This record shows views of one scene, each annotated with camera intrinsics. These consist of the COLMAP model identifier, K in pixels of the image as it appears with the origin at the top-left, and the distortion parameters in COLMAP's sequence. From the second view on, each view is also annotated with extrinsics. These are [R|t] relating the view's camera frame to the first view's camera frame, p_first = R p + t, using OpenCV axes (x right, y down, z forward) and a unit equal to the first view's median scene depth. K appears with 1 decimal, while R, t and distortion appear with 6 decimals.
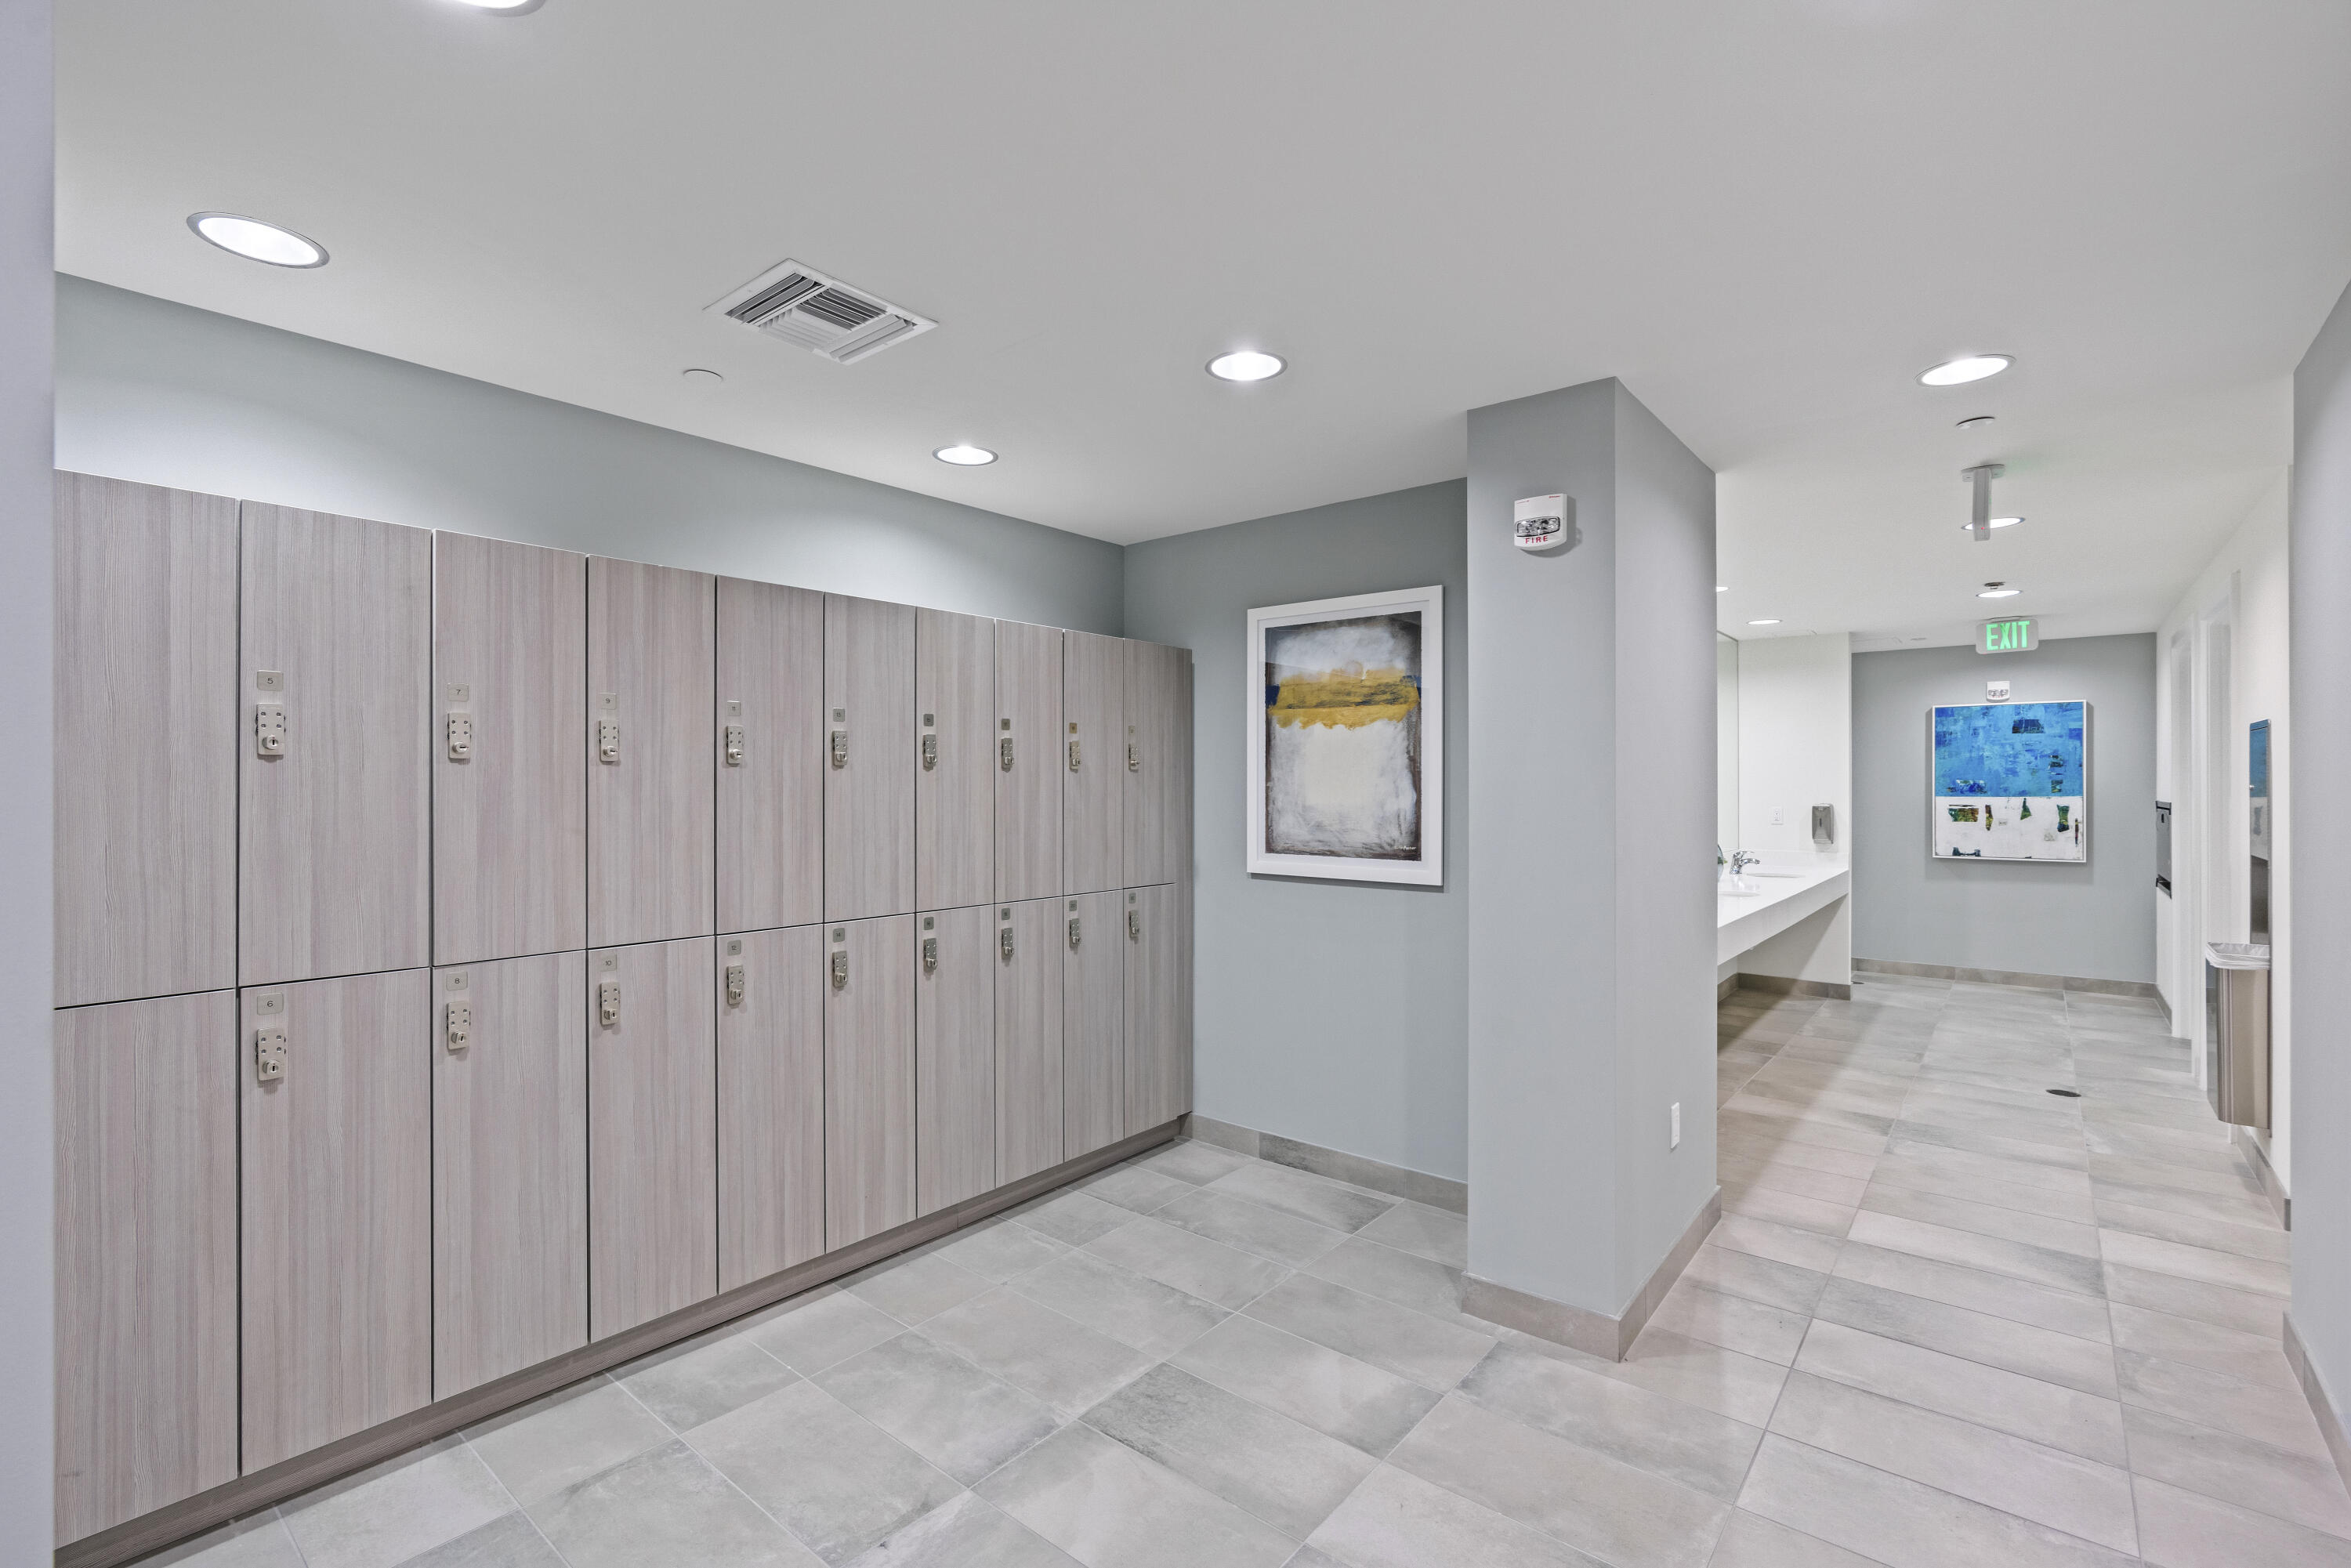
lens RADIAL K [[1060.6, 0, 1176.1], [0, 1060.6, 785.8], [0, 0, 1]] dist [-0.000495, -0.000167]
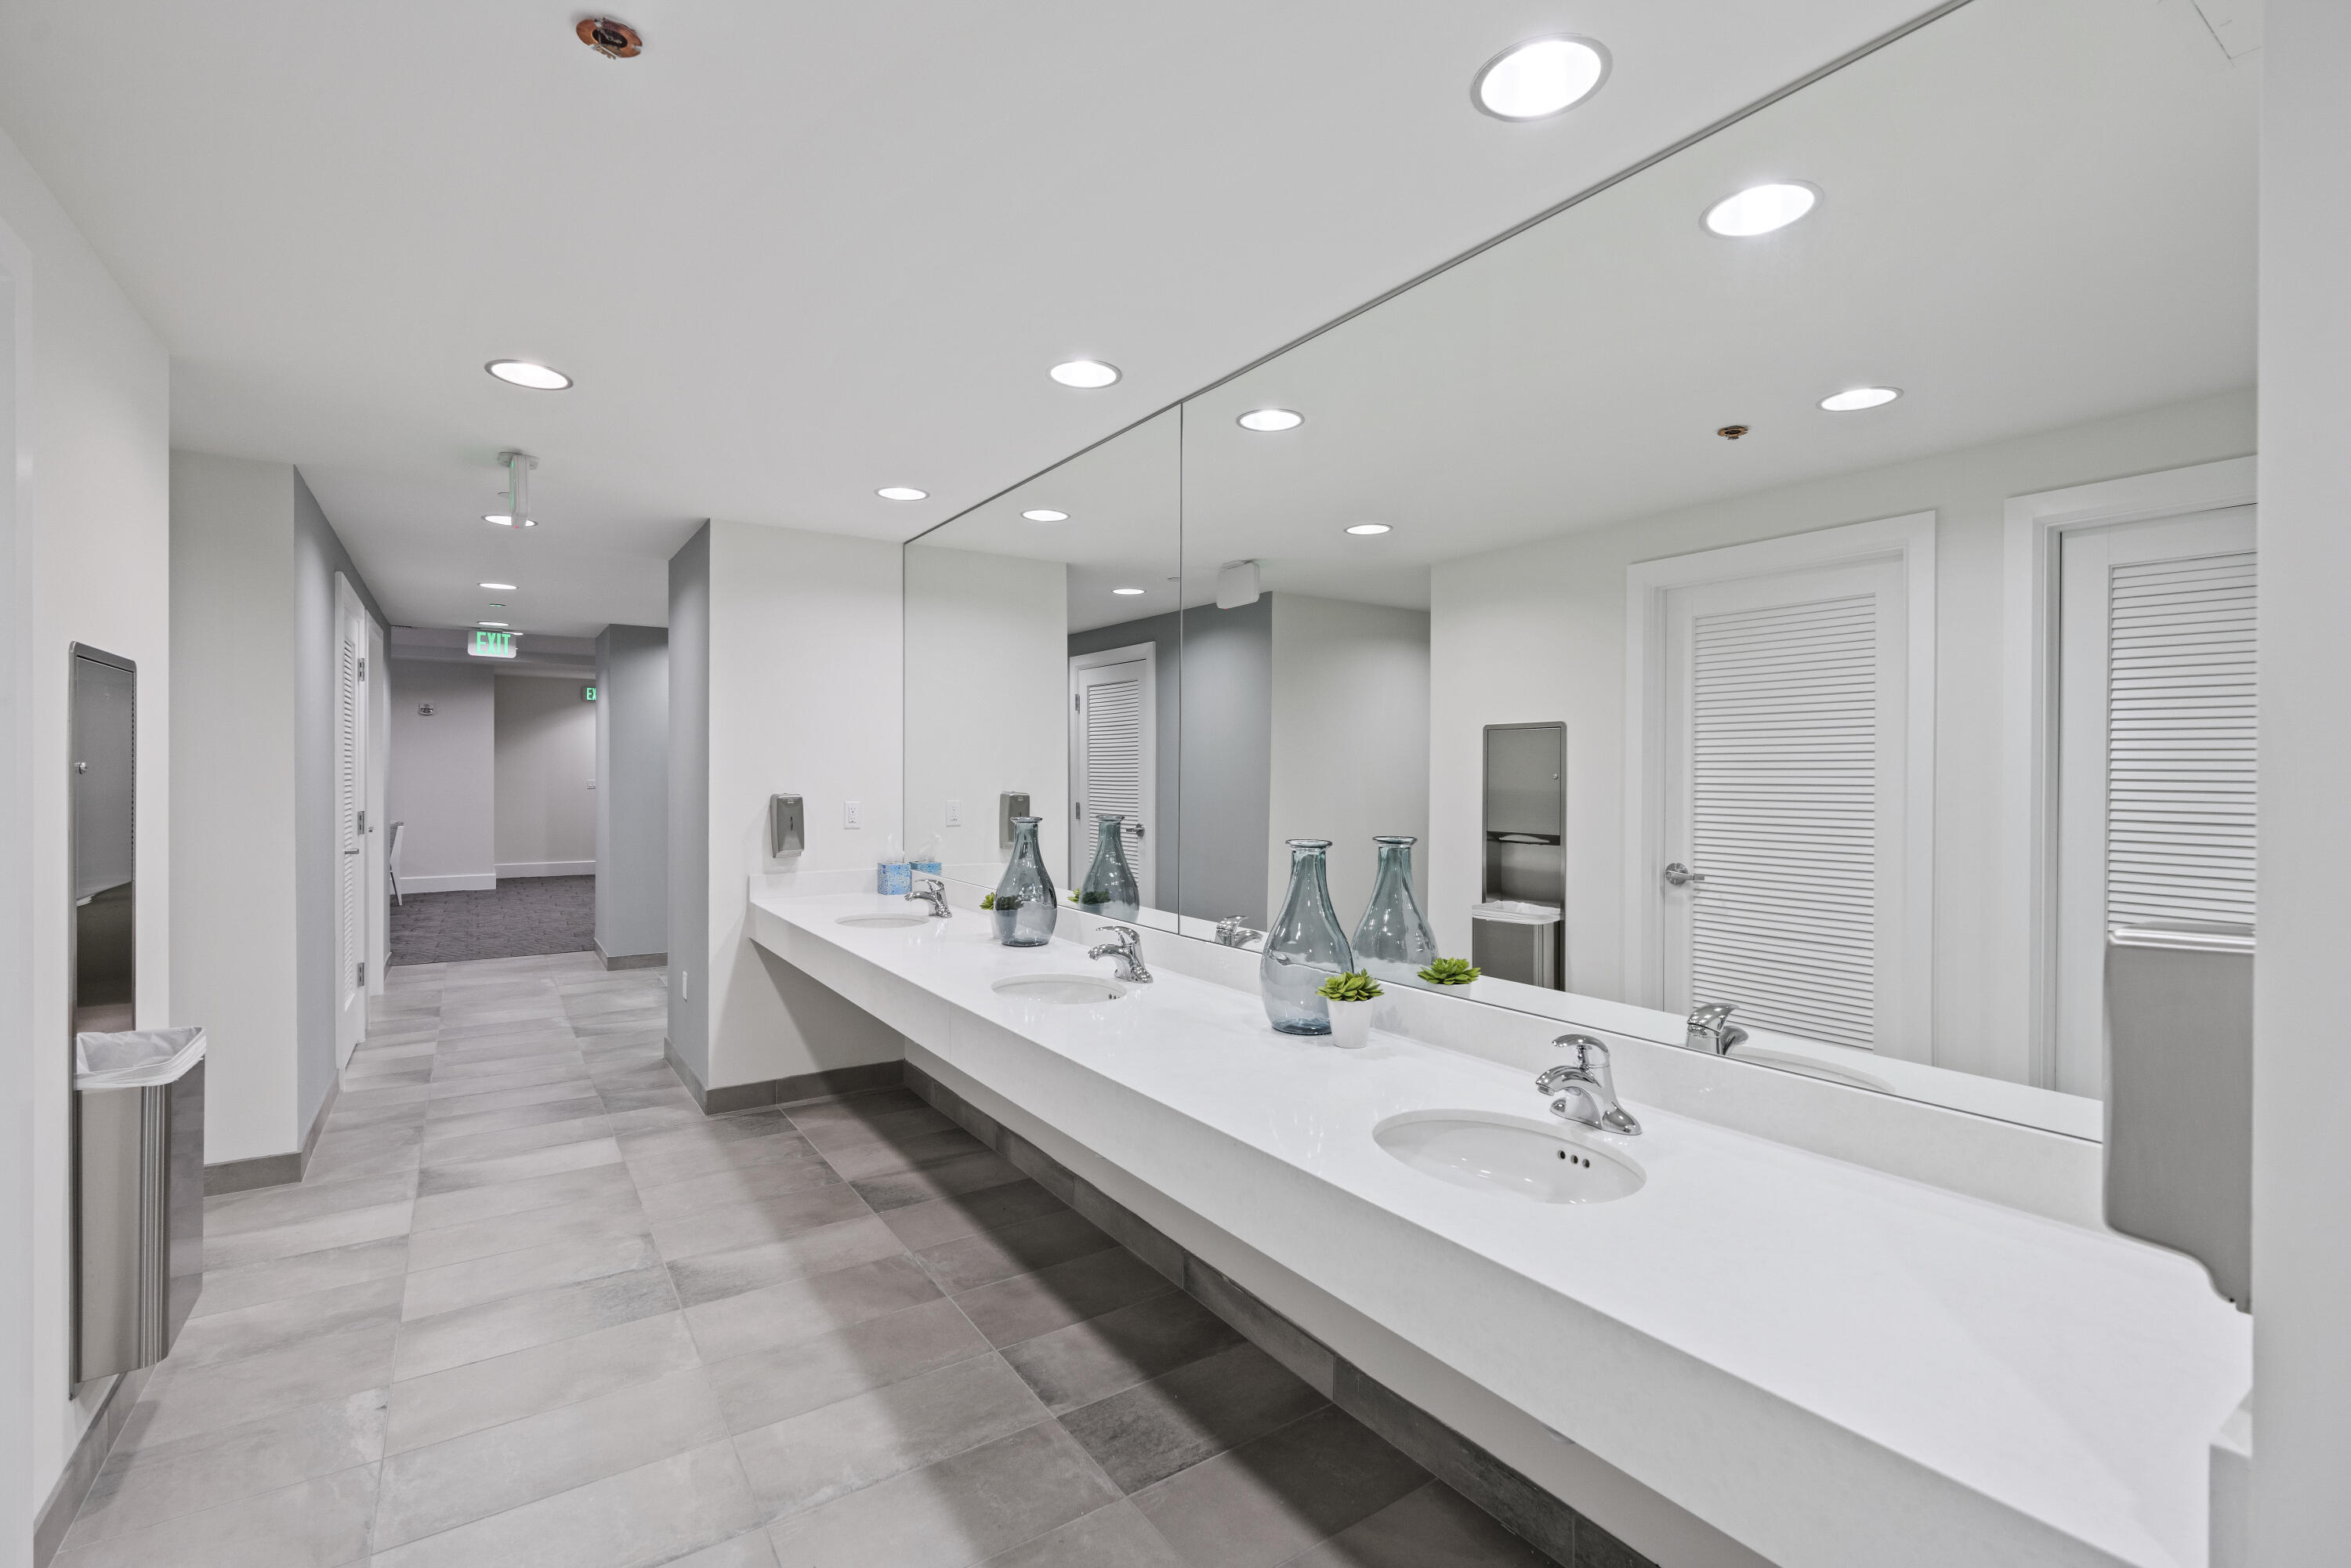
lens RADIAL K [[1060.6, 0, 1175.0], [0, 1060.6, 781.0], [0, 0, 1]] dist [-0.000495, -0.000167]
pose [[-0.298772, 0.005088, -0.954311, 1.080853], [-0.005042, 0.999963, 0.006910, 0.000201], [0.954311, 0.006876, -0.298735, 1.333084]]
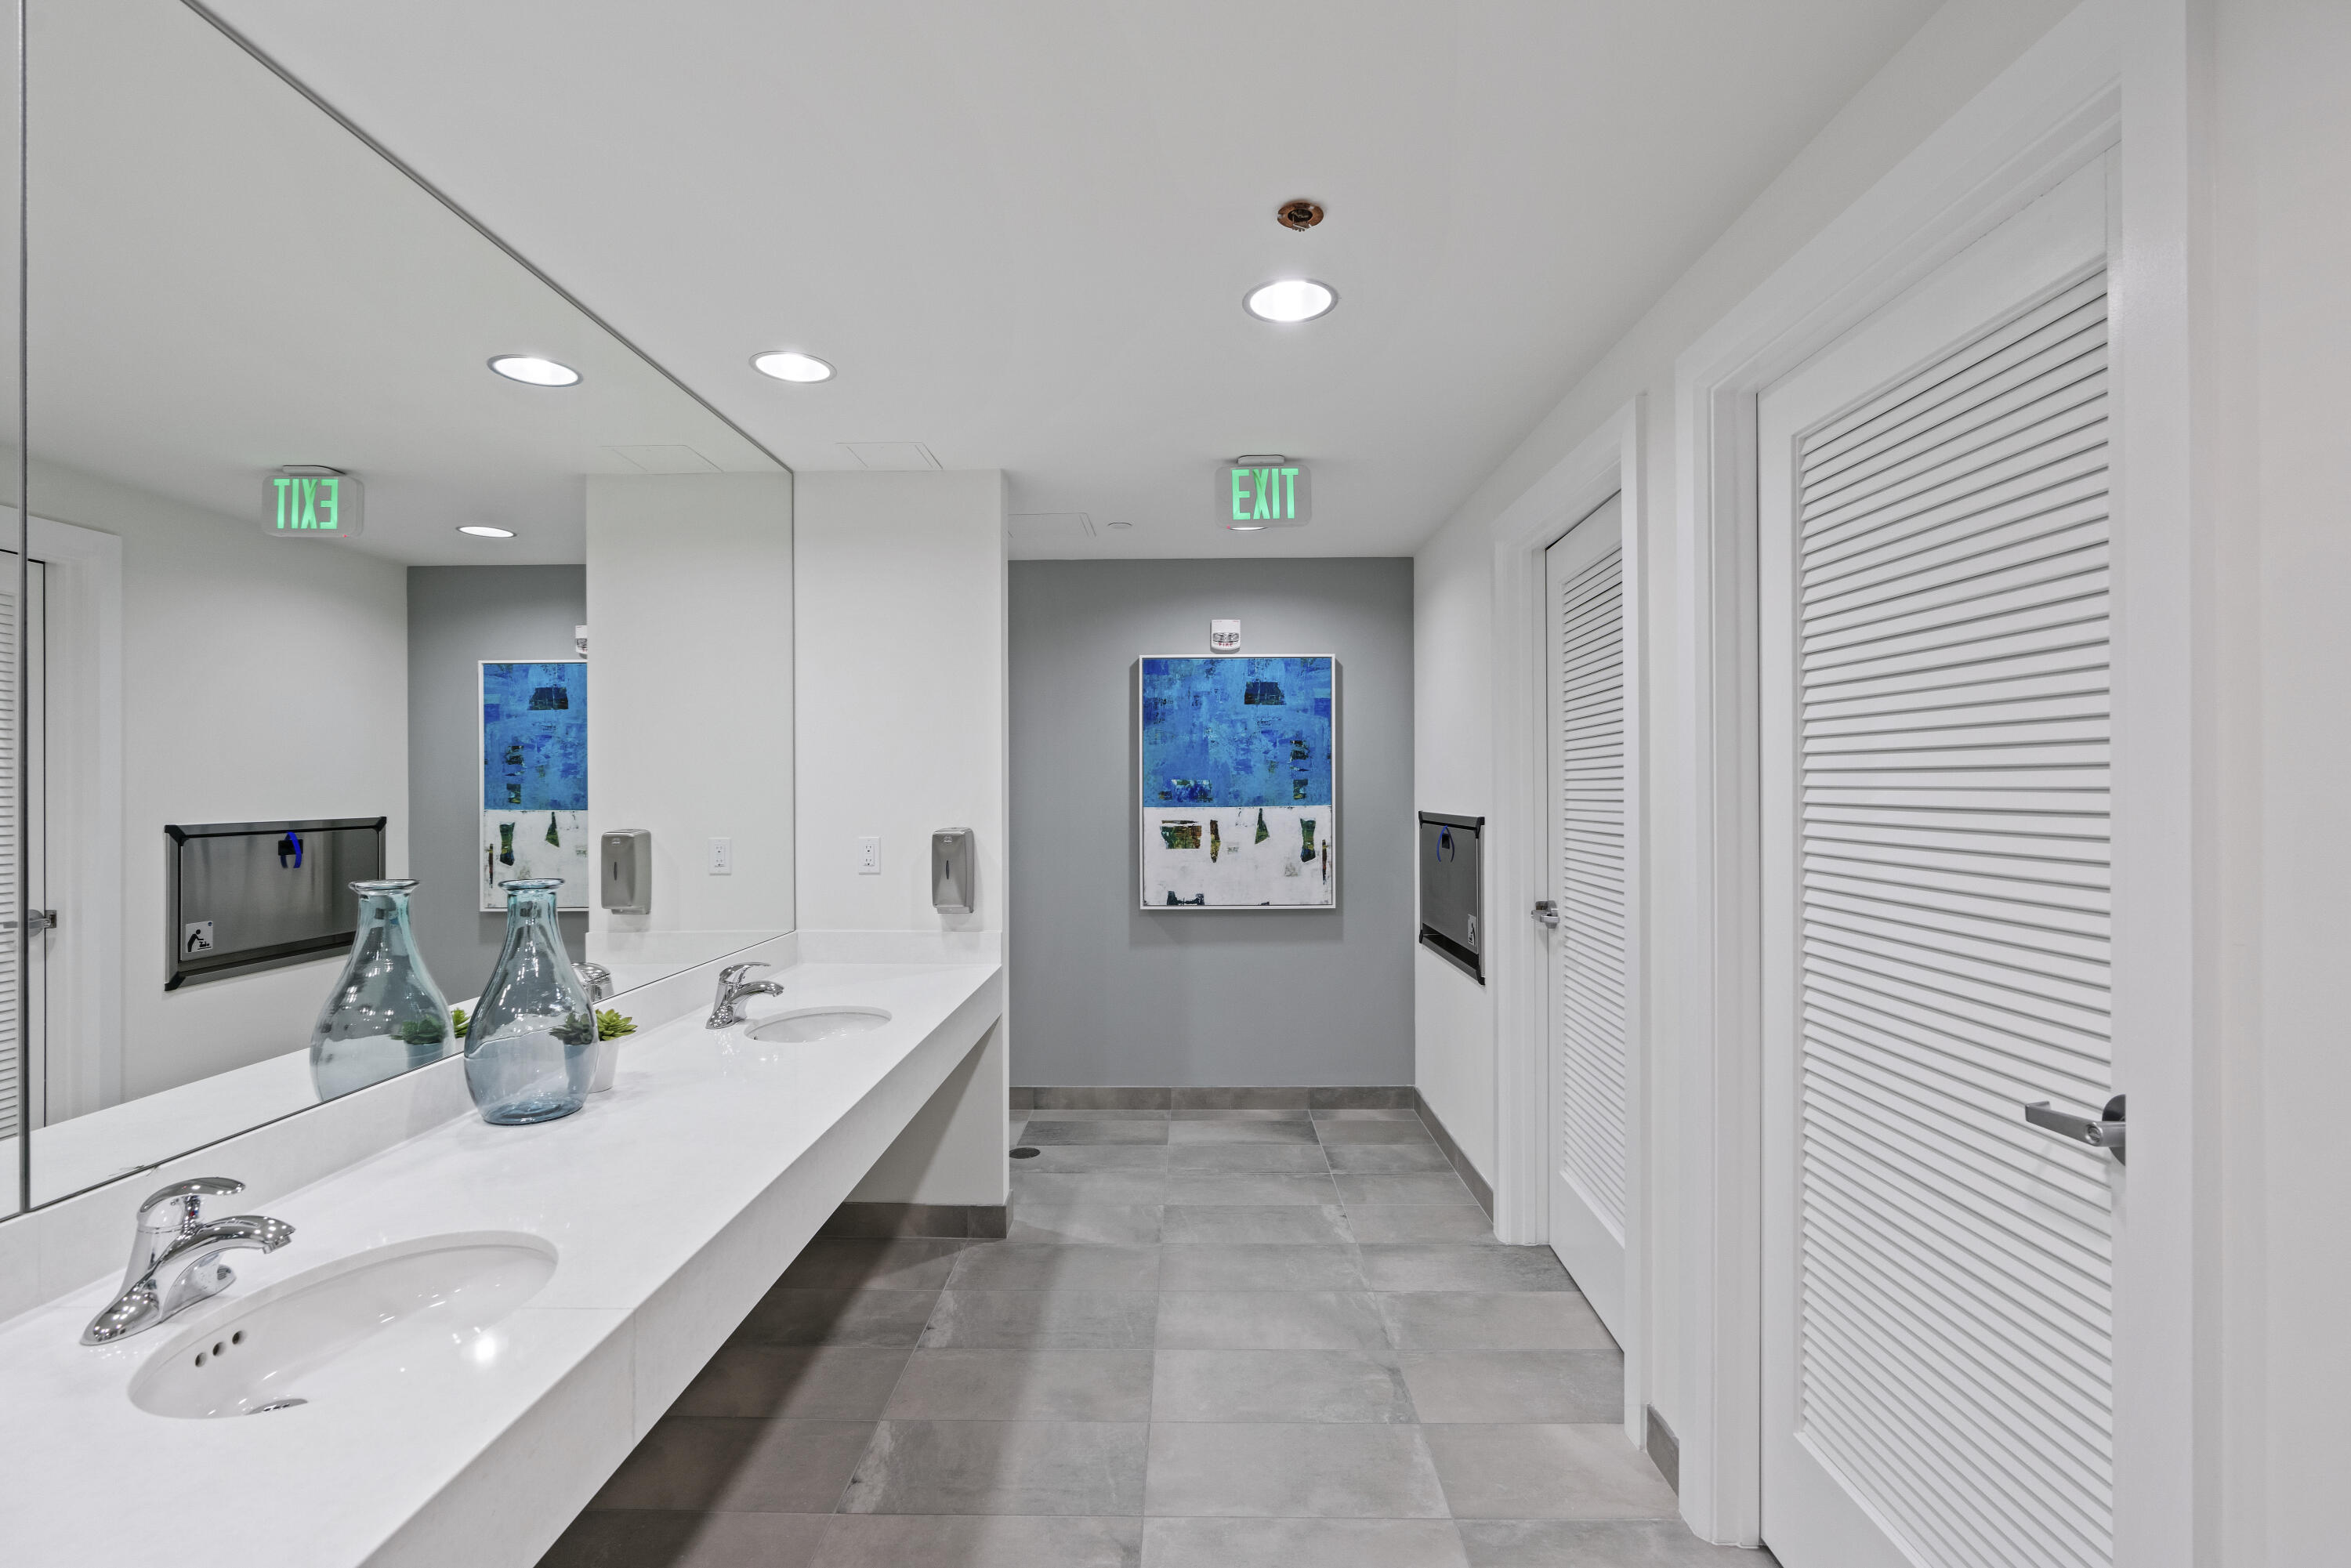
lens RADIAL K [[1060.6, 0, 1176.9], [0, 1060.6, 789.2], [0, 0, 1]] dist [-0.000495, -0.000167]
pose [[0.783189, -0.000748, 0.621783, 0.378361], [0.003690, 0.999987, -0.003445, 0.002113], [-0.621772, 0.004993, 0.783182, 0.547944]]
